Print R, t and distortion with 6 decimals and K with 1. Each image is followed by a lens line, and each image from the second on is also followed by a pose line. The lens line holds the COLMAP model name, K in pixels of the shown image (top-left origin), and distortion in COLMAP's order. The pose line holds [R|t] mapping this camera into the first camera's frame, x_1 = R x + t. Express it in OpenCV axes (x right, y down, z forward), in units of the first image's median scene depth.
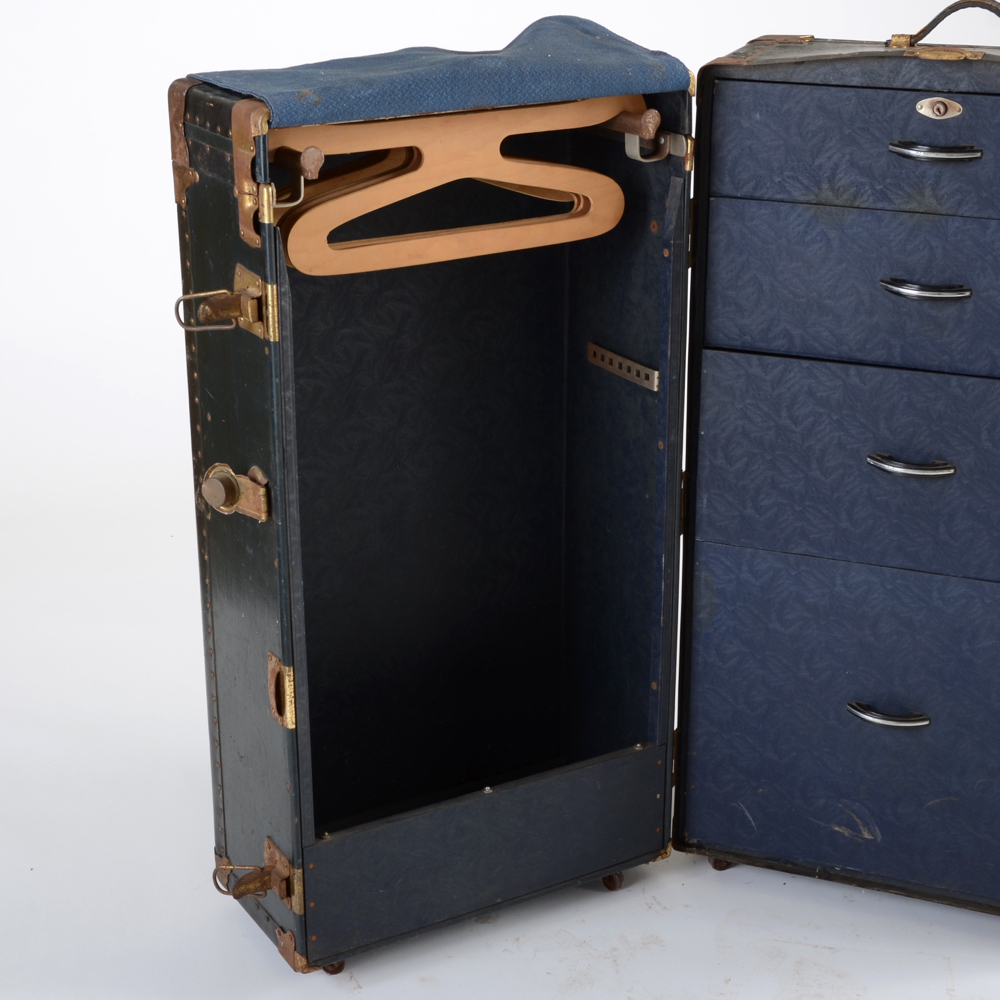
lens RADIAL K [[1861.0, 0, 529.1], [0, 1861.0, 479.9], [0, 0, 1]] dist [0.039307, 0.000000]
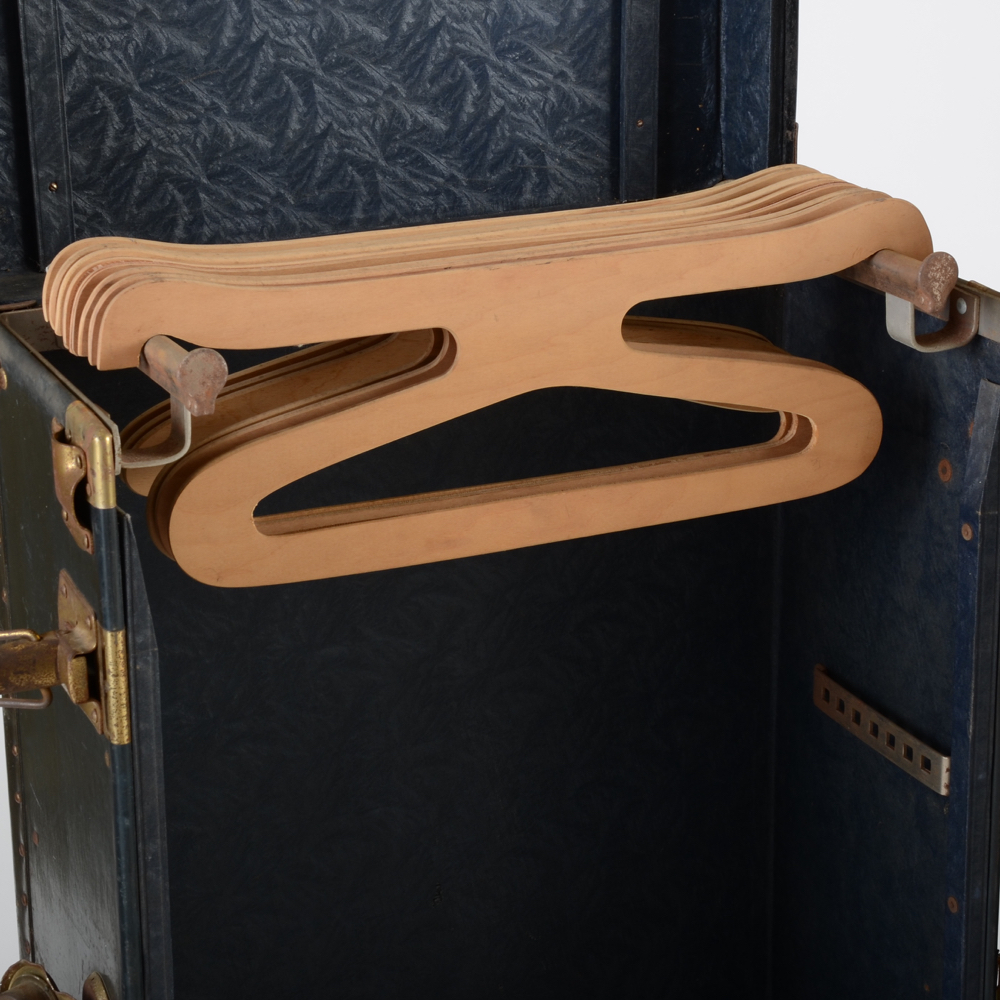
lens RADIAL K [[2645.7, 0, 502.2], [0, 2645.7, 493.6], [0, 0, 1]] dist [0.161057, 0.000000]
pose [[0.992228, 0.025542, -0.121785, 0.038070], [-0.029103, 0.999197, -0.027547, -0.111287], [0.120984, 0.030877, 0.992174, 0.301380]]
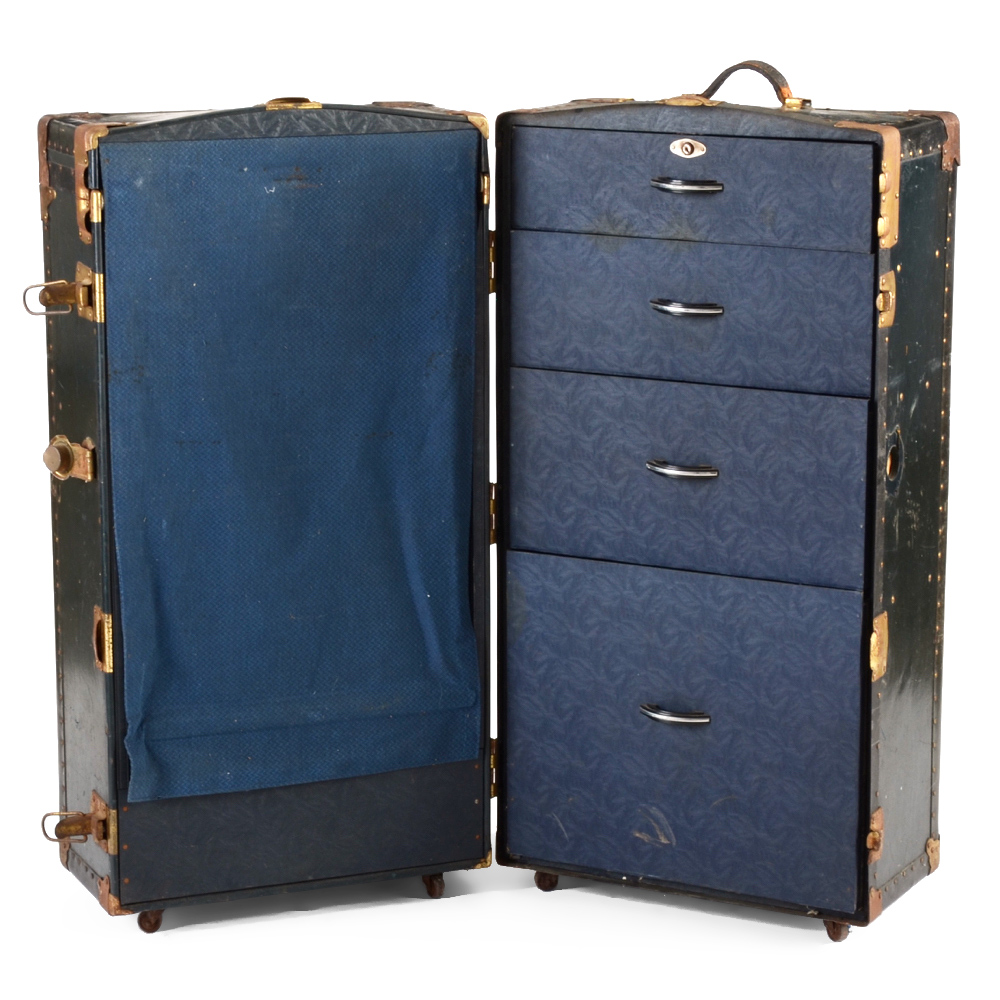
lens RADIAL K [[2879.7, 0, 497.5], [0, 2879.7, 497.9], [0, 0, 1]] dist [0.122647, 0.000000]
pose [[0.990790, 0.027196, -0.132647, 0.332037], [-0.046569, 0.988303, -0.145219, 0.267897], [0.127146, 0.150059, 0.980467, -0.700885]]
